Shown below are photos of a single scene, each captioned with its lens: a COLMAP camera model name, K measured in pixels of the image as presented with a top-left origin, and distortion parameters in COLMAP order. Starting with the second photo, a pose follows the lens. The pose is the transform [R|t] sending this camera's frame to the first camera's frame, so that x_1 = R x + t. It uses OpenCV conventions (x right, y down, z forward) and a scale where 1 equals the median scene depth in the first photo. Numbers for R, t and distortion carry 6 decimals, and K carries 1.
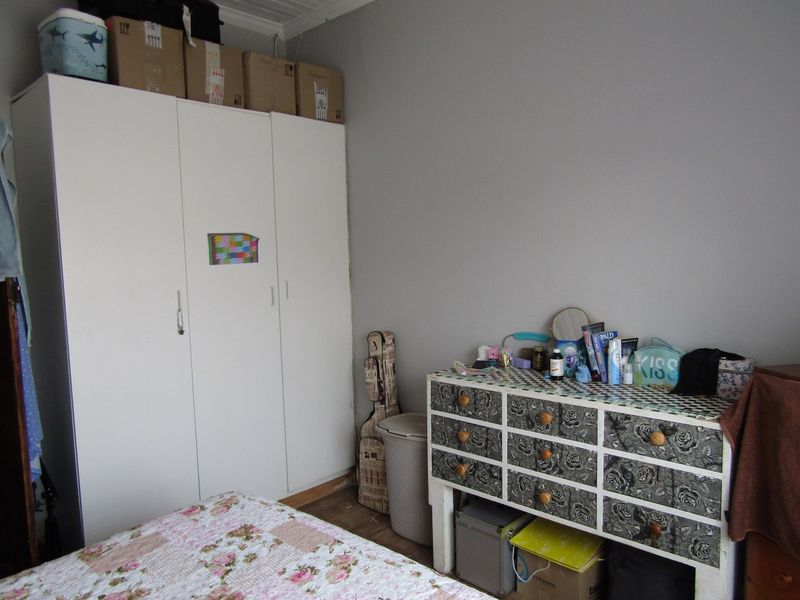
lens RADIAL K [[574.6, 0, 402.9], [0, 574.6, 300.7], [0, 0, 1]] dist [0.005605, 0.004420]
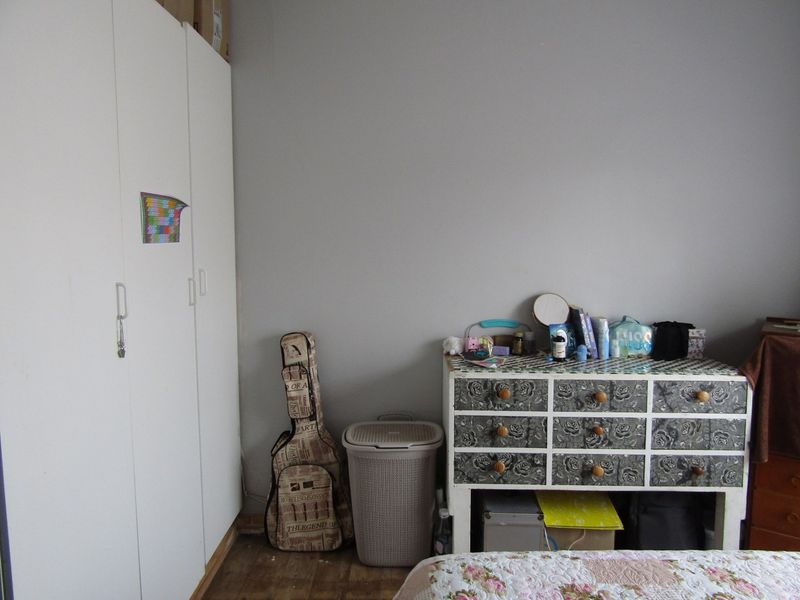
lens RADIAL K [[574.6, 0, 400.4], [0, 574.6, 298.8], [0, 0, 1]] dist [0.005605, 0.004420]
pose [[0.735719, -0.034185, 0.676424, -0.695376], [0.028475, 0.999404, 0.019536, -0.007388], [-0.676688, 0.004888, 0.736254, 0.437868]]
